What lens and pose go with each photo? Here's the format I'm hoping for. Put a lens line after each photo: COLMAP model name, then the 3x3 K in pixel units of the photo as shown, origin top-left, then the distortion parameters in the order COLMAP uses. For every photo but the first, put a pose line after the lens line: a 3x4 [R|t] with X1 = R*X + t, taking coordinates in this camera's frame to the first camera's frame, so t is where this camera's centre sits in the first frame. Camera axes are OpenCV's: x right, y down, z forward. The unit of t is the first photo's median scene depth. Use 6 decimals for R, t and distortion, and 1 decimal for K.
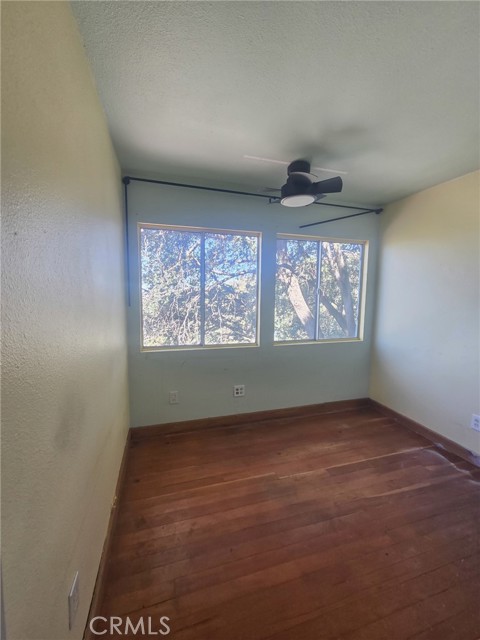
lens RADIAL K [[261.9, 0, 240.3], [0, 261.9, 319.8], [0, 0, 1]] dist [-0.001678, -0.000107]
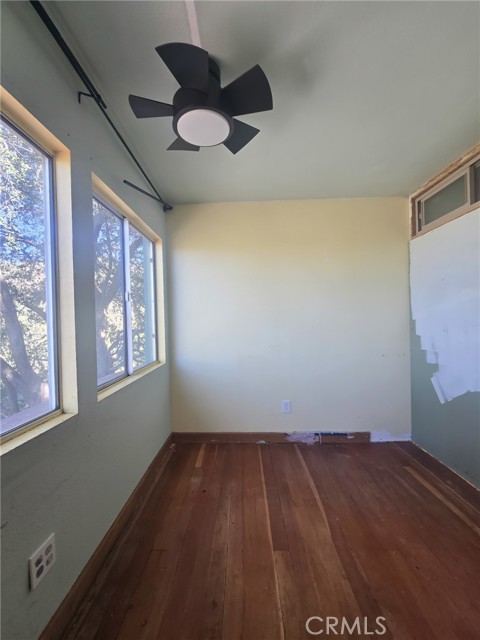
lens RADIAL K [[261.9, 0, 241.9], [0, 261.9, 321.7], [0, 0, 1]] dist [-0.001678, -0.000107]
pose [[0.306789, -0.027456, 0.951381, -0.304375], [0.110695, 0.993830, -0.007014, -0.019365], [-0.945319, 0.107465, 0.307935, 0.756223]]
